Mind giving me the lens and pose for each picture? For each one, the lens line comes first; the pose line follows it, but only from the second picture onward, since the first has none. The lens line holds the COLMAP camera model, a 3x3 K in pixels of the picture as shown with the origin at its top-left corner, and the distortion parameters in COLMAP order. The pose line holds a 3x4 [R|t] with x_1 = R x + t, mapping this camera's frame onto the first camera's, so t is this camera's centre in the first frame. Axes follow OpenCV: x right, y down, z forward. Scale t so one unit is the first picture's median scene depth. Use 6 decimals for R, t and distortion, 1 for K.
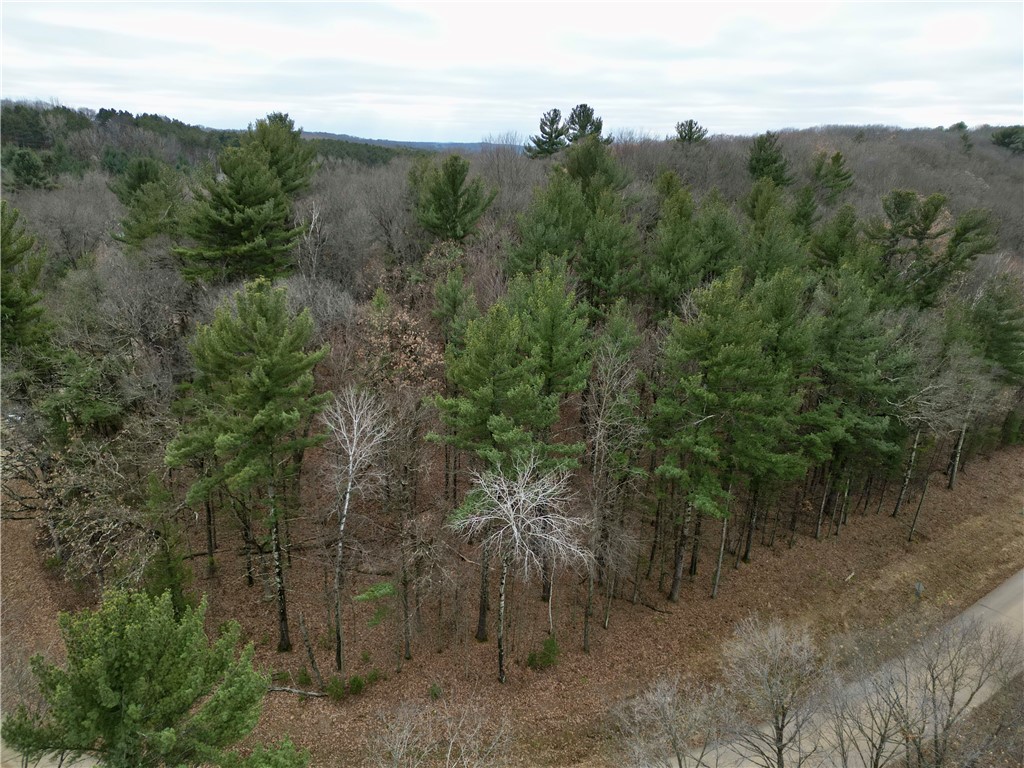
lens RADIAL K [[713.2, 0, 512.0], [0, 713.2, 384.0], [0, 0, 1]] dist [0.079359, -0.082182]
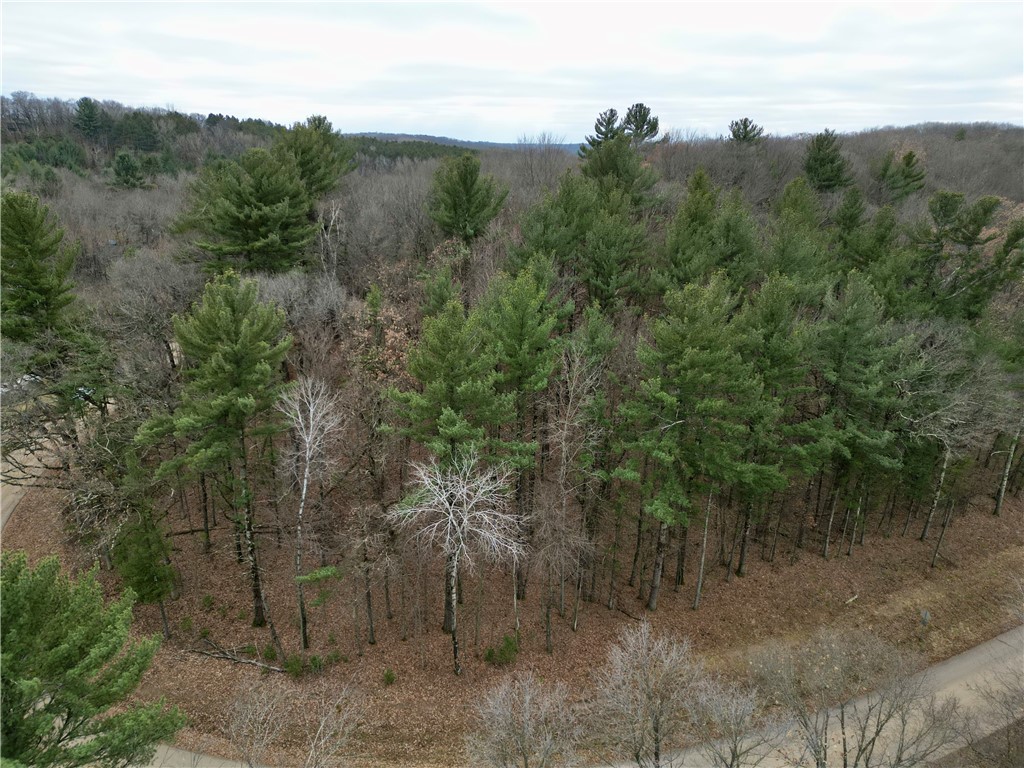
lens RADIAL K [[713.2, 0, 512.0], [0, 713.2, 384.0], [0, 0, 1]] dist [0.079359, -0.082182]
pose [[0.990872, 0.038706, -0.129126, 0.131293], [-0.038937, 0.999241, 0.000736, 0.001516], [0.129057, 0.004299, 0.991628, 0.002395]]
